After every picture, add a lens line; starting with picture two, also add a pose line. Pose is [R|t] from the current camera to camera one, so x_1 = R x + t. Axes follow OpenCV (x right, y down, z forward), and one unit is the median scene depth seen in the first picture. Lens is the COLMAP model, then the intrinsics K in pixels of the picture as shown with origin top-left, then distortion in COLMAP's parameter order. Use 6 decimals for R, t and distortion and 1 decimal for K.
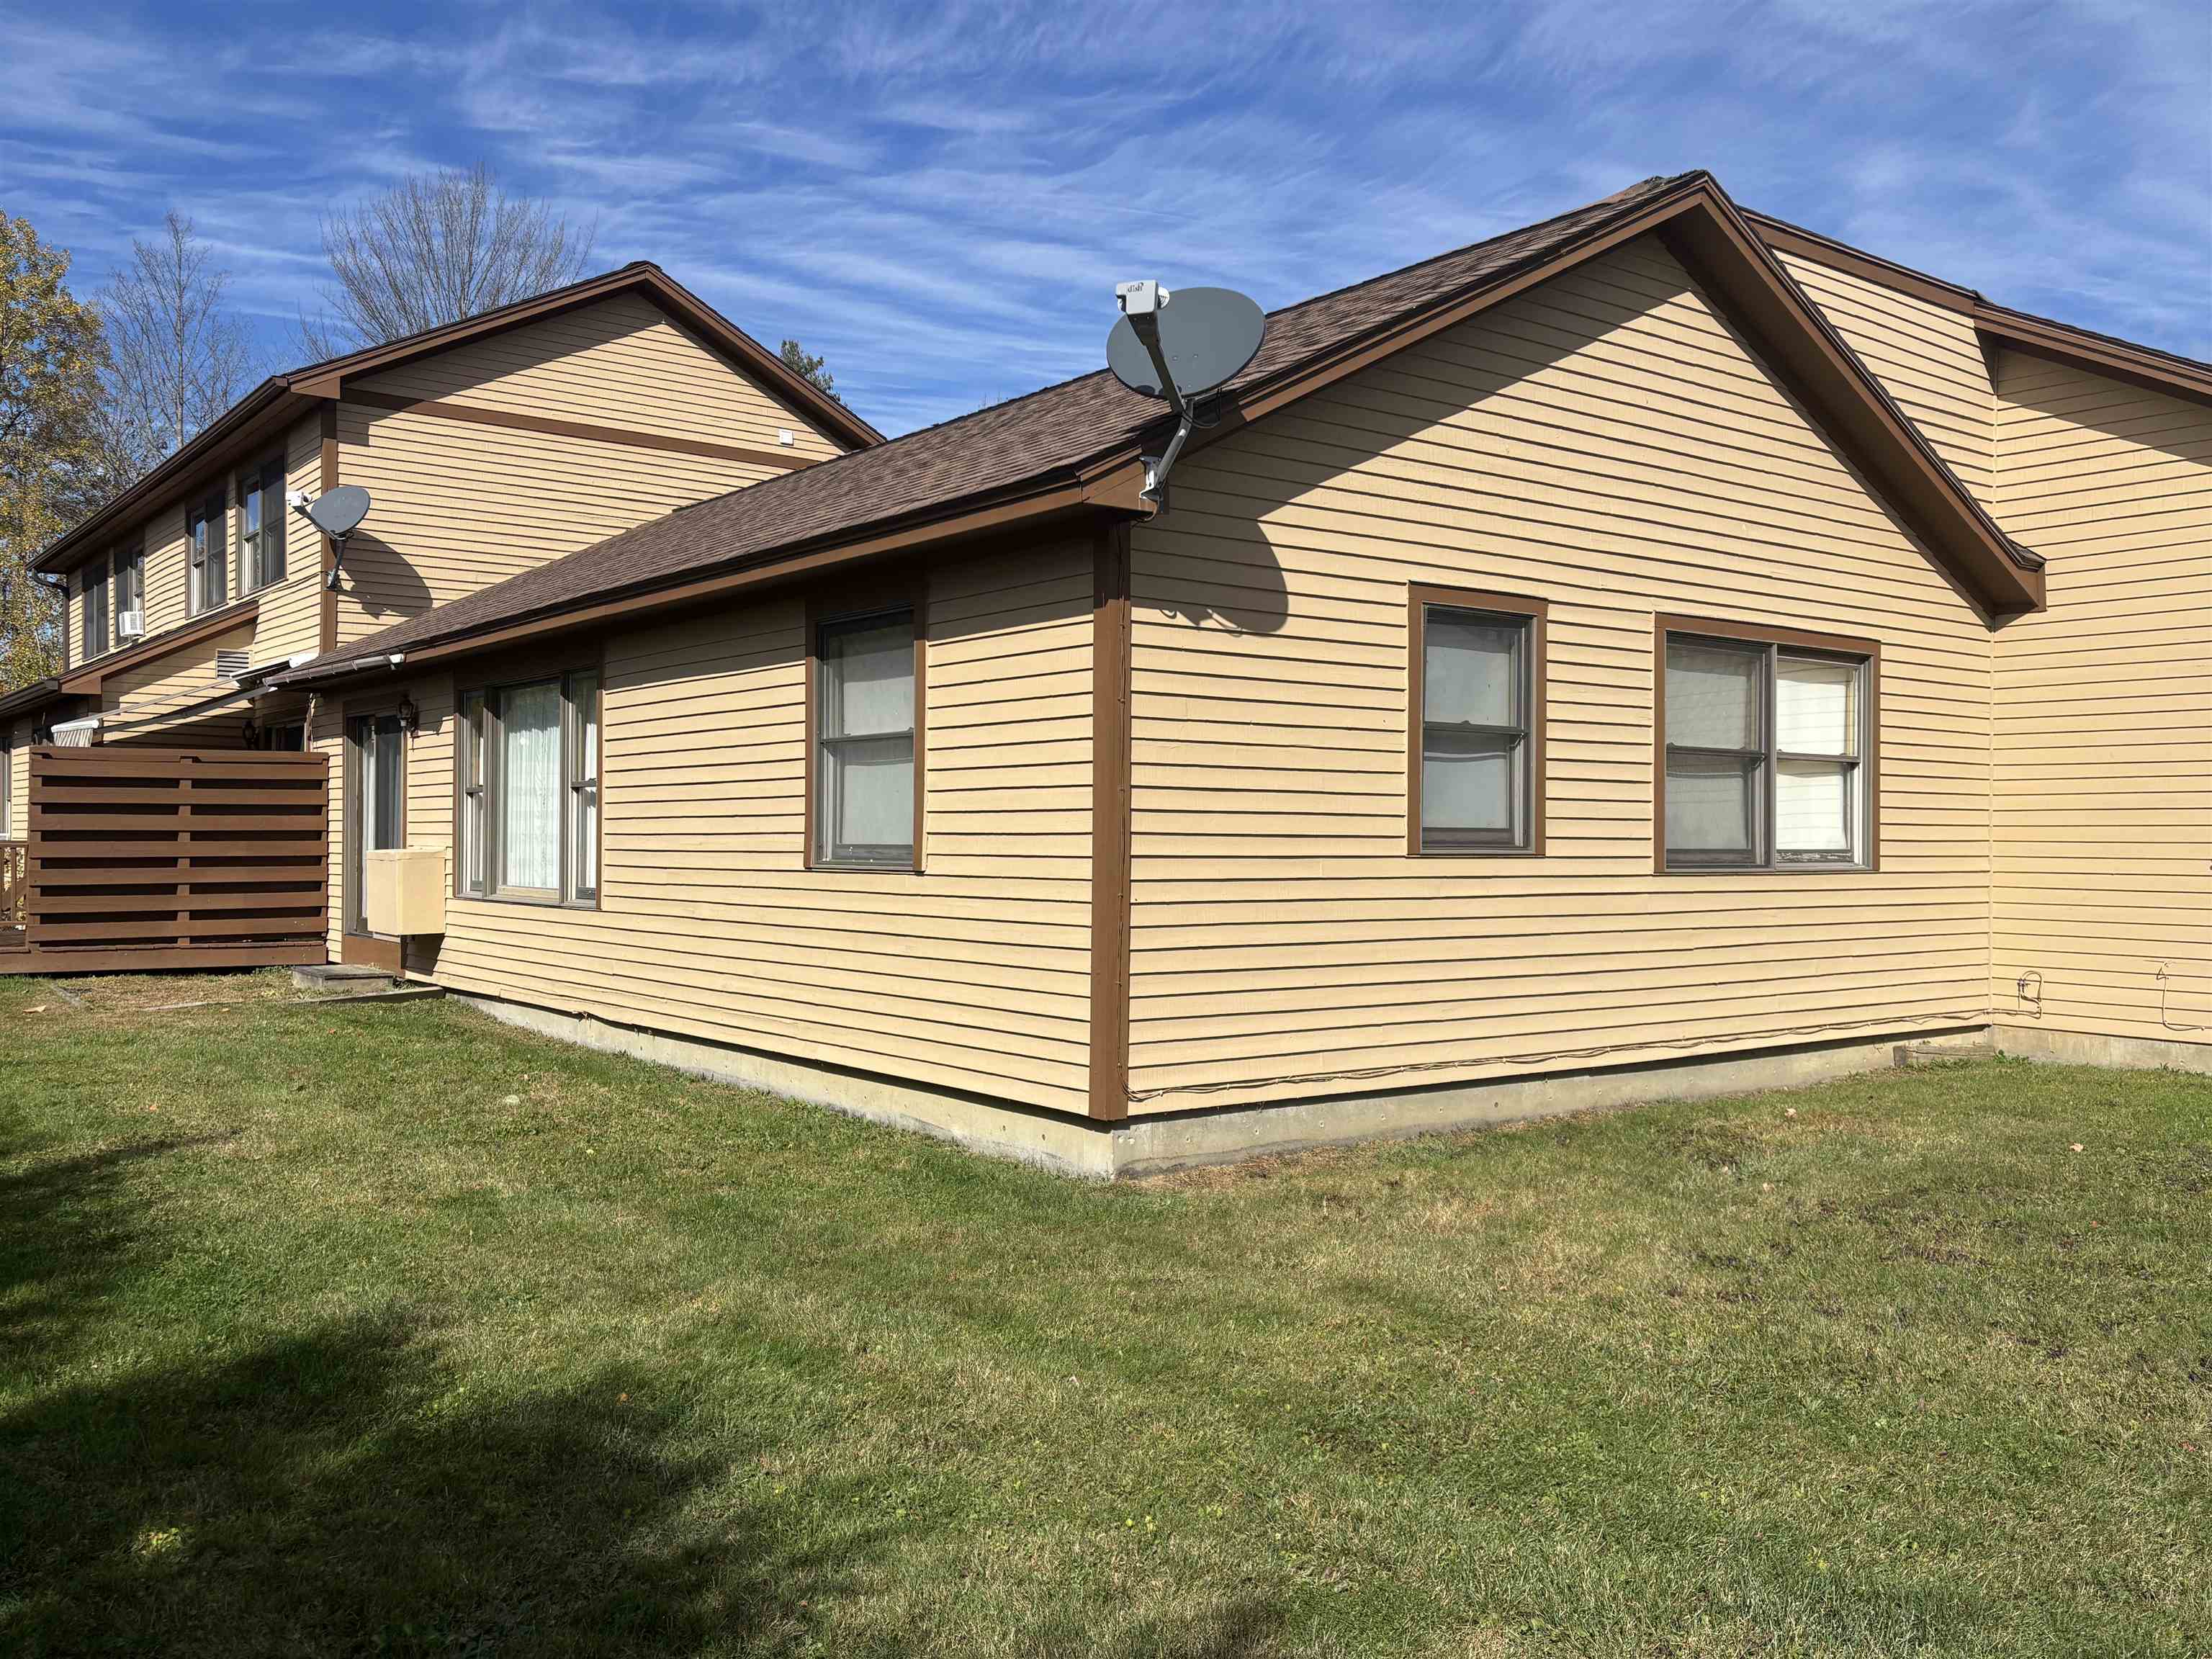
lens RADIAL K [[1826.8, 0, 1177.4], [0, 1826.8, 833.3], [0, 0, 1]] dist [-0.001575, -0.008141]
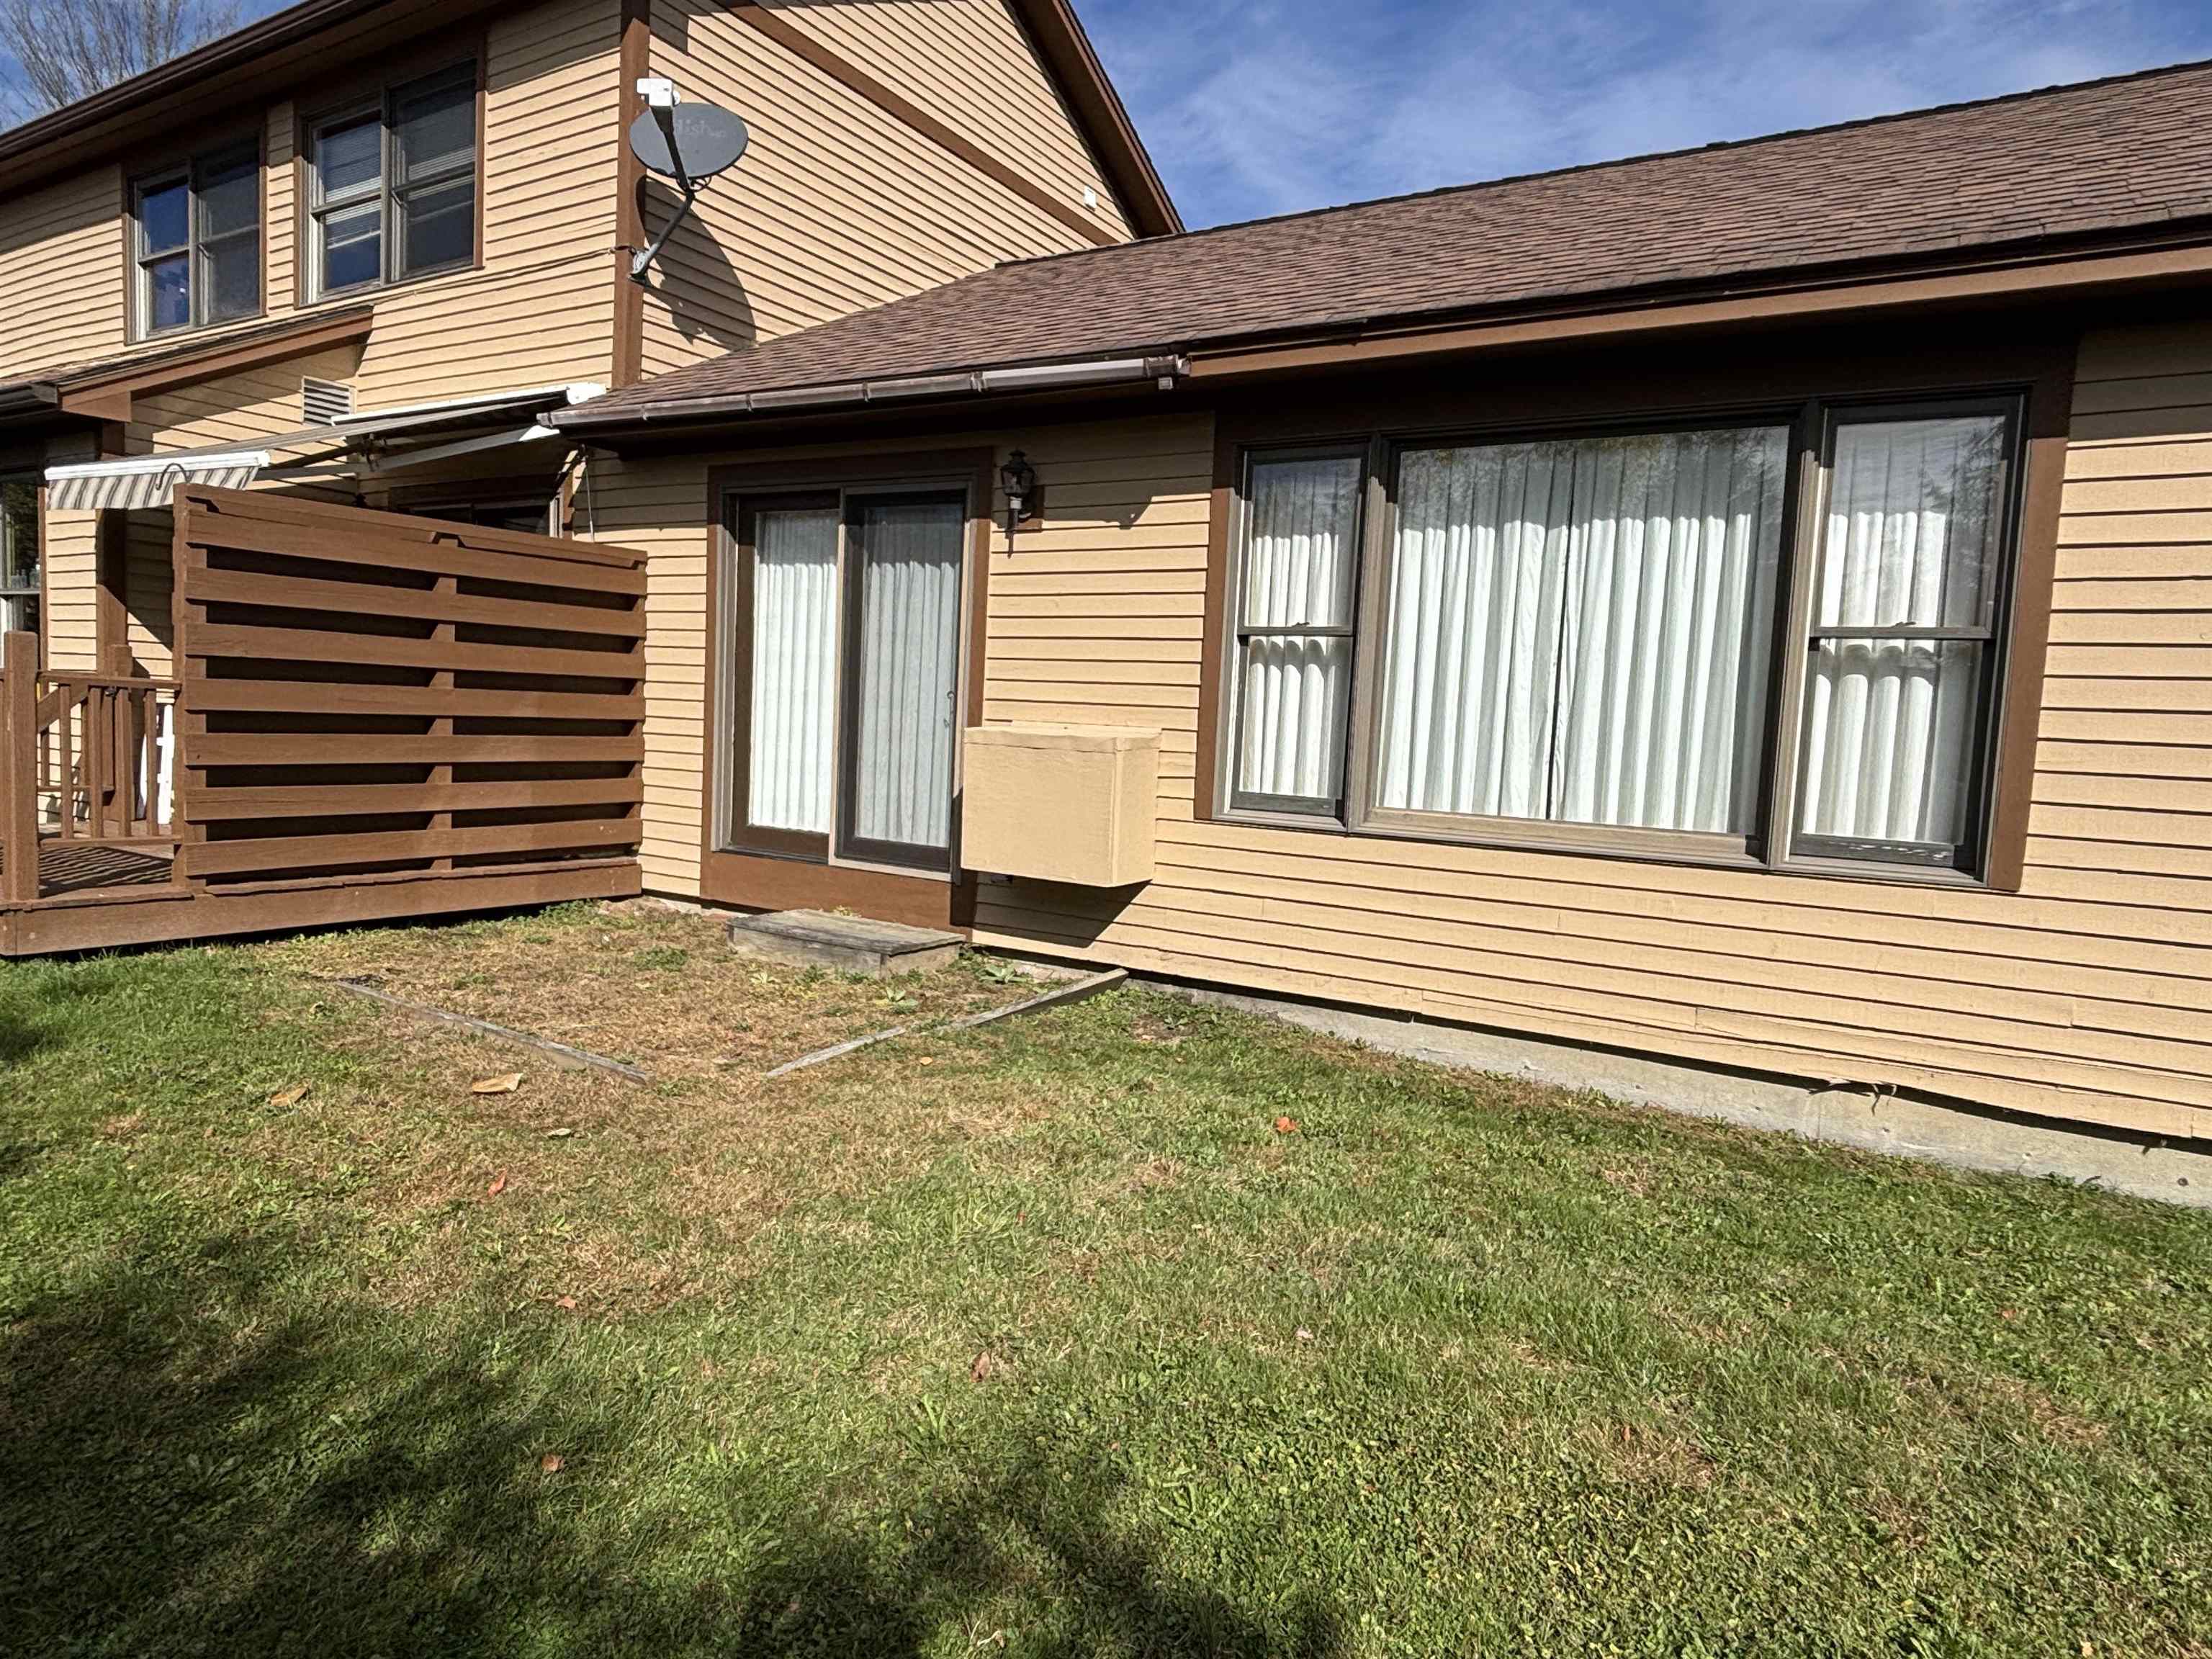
lens RADIAL K [[1316.5, 0, 1112.6], [0, 1316.5, 830.3], [0, 0, 1]] dist [-0.006791, -0.008782]
pose [[0.939759, 0.012092, 0.341623, -0.489594], [-0.044677, 0.995147, 0.087676, 0.003349], [-0.338905, -0.097657, 0.935738, 0.550410]]
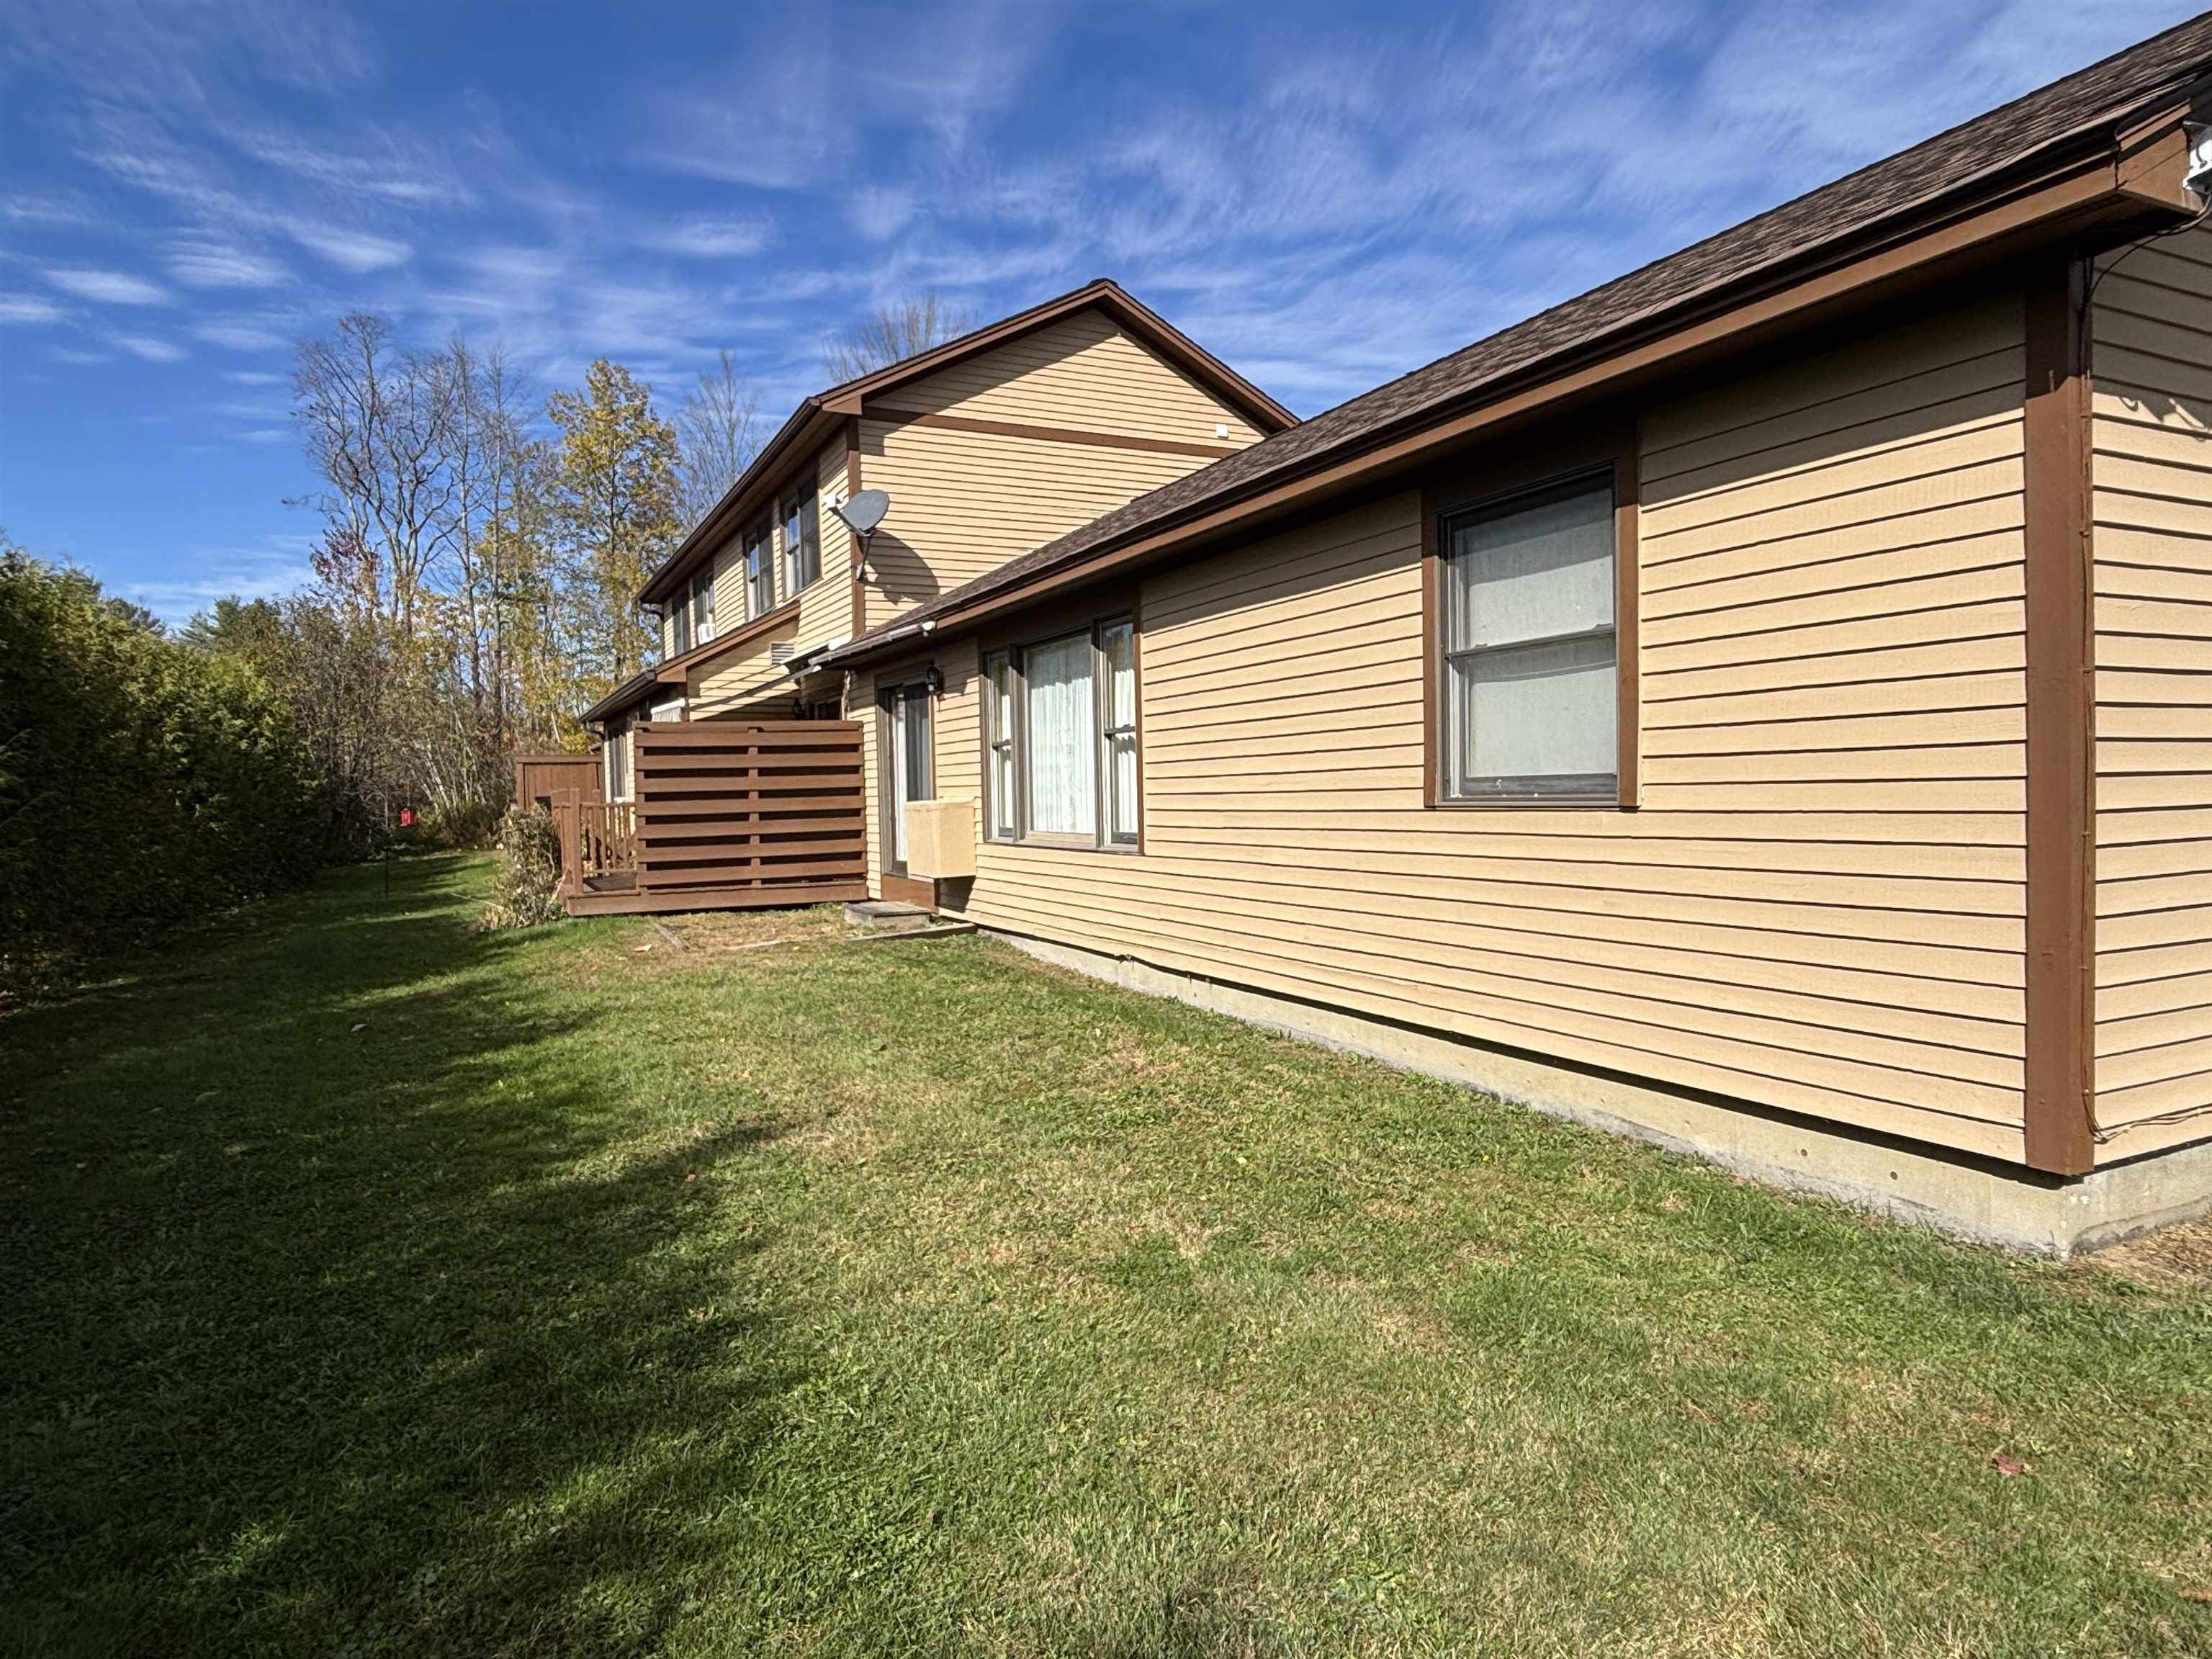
lens RADIAL K [[1316.5, 0, 1112.3], [0, 1316.5, 843.8], [0, 0, 1]] dist [-0.006791, -0.008782]
pose [[0.974101, -0.017589, -0.225430, -0.125169], [0.027861, 0.998709, 0.042466, 0.003688], [0.224392, -0.047647, 0.973333, 0.218528]]
